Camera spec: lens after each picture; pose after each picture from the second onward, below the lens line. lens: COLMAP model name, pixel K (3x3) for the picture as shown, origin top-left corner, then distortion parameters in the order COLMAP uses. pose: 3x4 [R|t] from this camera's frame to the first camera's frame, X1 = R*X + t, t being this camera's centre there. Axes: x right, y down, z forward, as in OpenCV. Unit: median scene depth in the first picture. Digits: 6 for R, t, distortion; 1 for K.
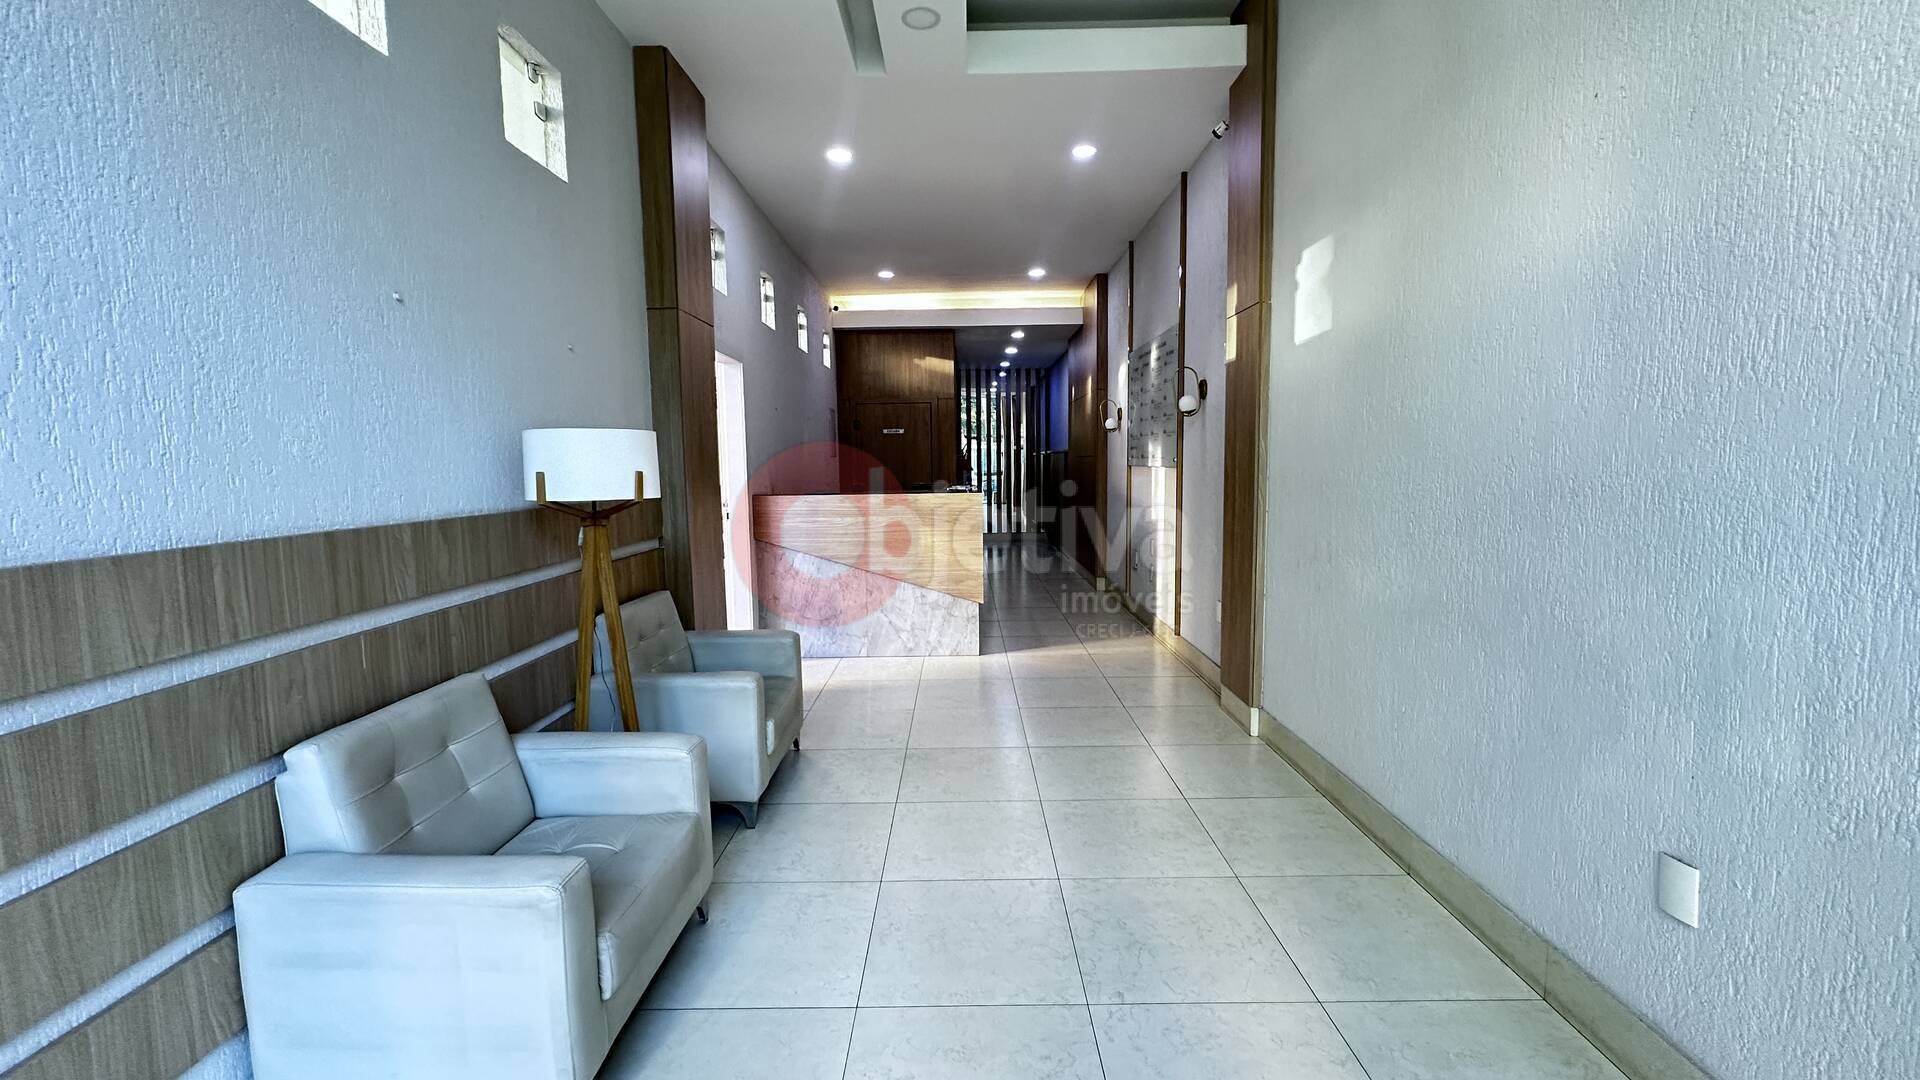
lens RADIAL K [[764.0, 0, 958.0], [0, 764.0, 537.5], [0, 0, 1]] dist [-0.002918, 0.000698]
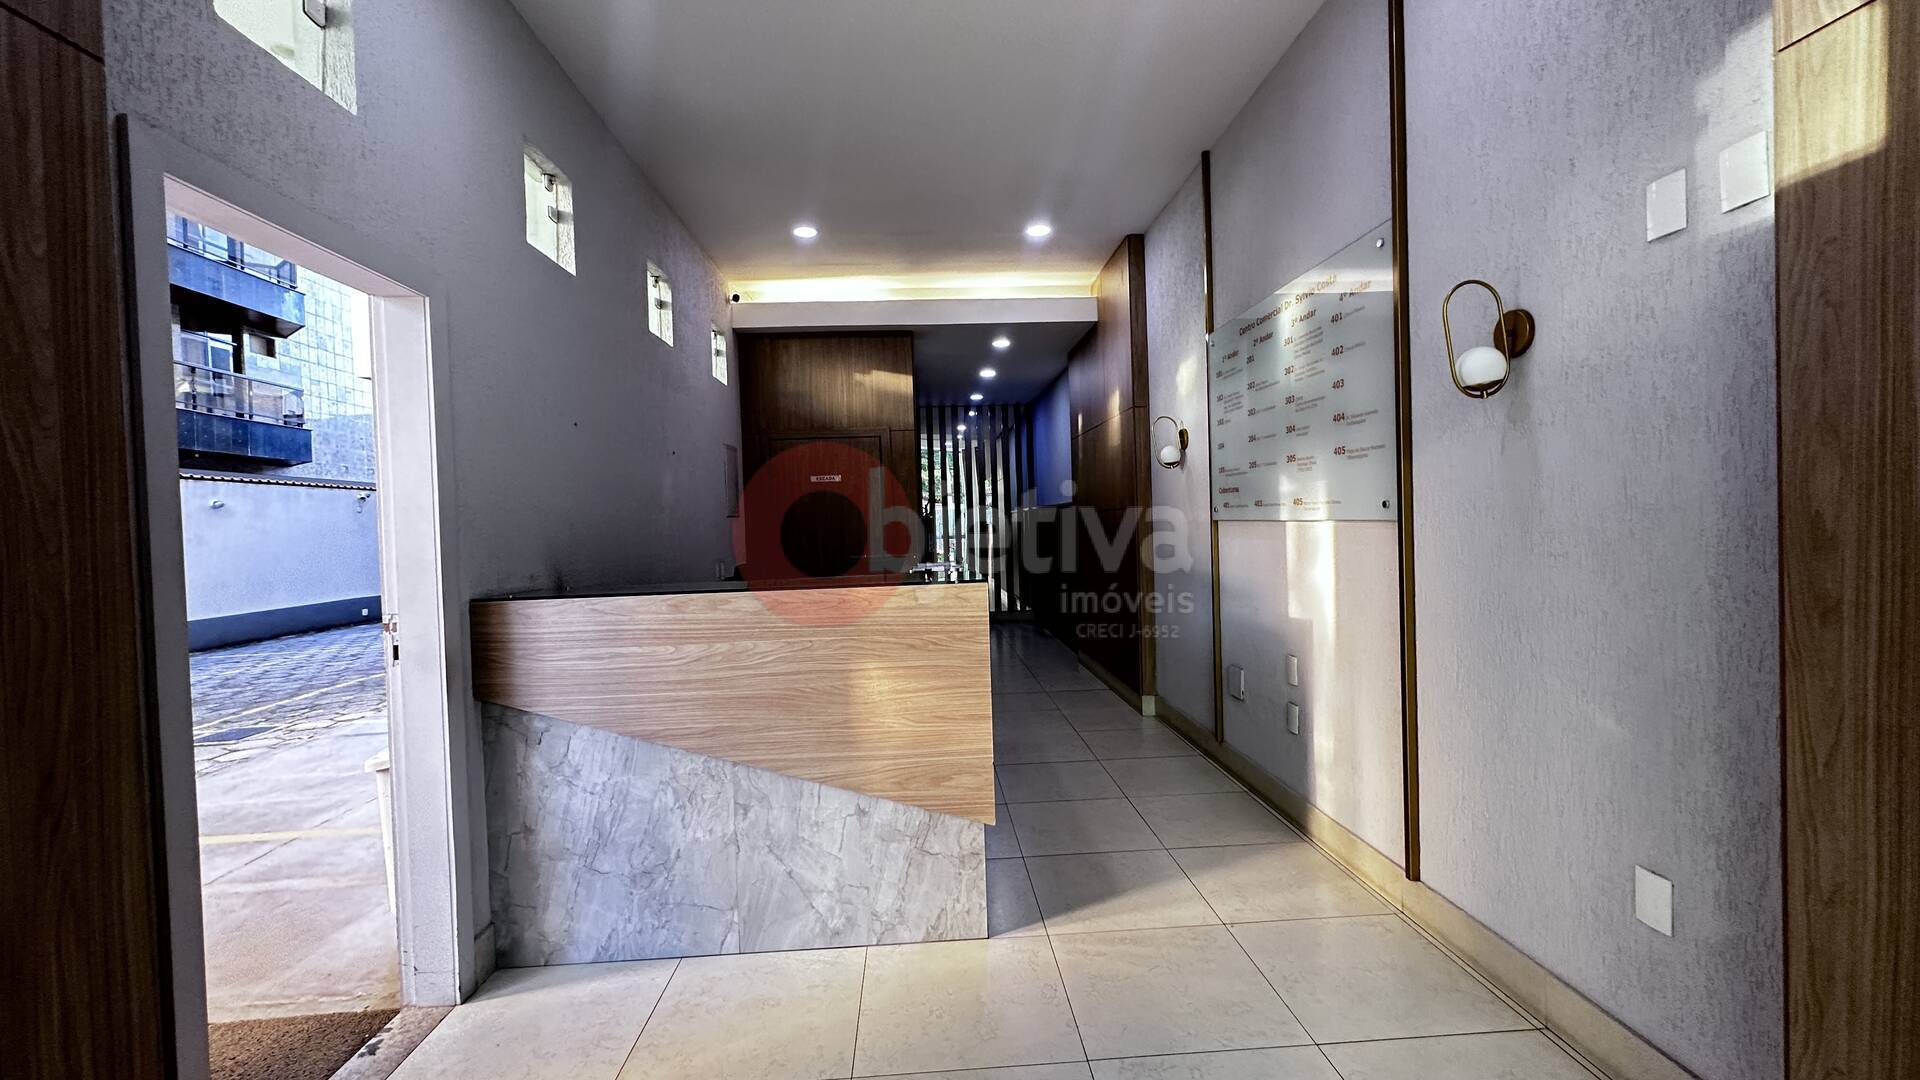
lens RADIAL K [[764.0, 0, 958.0], [0, 764.0, 537.5], [0, 0, 1]] dist [-0.002918, 0.000698]
pose [[0.998170, -0.021084, 0.056680, -0.007193], [0.025673, 0.996342, -0.081511, -0.031402], [-0.054754, 0.082817, 0.995060, 0.349835]]
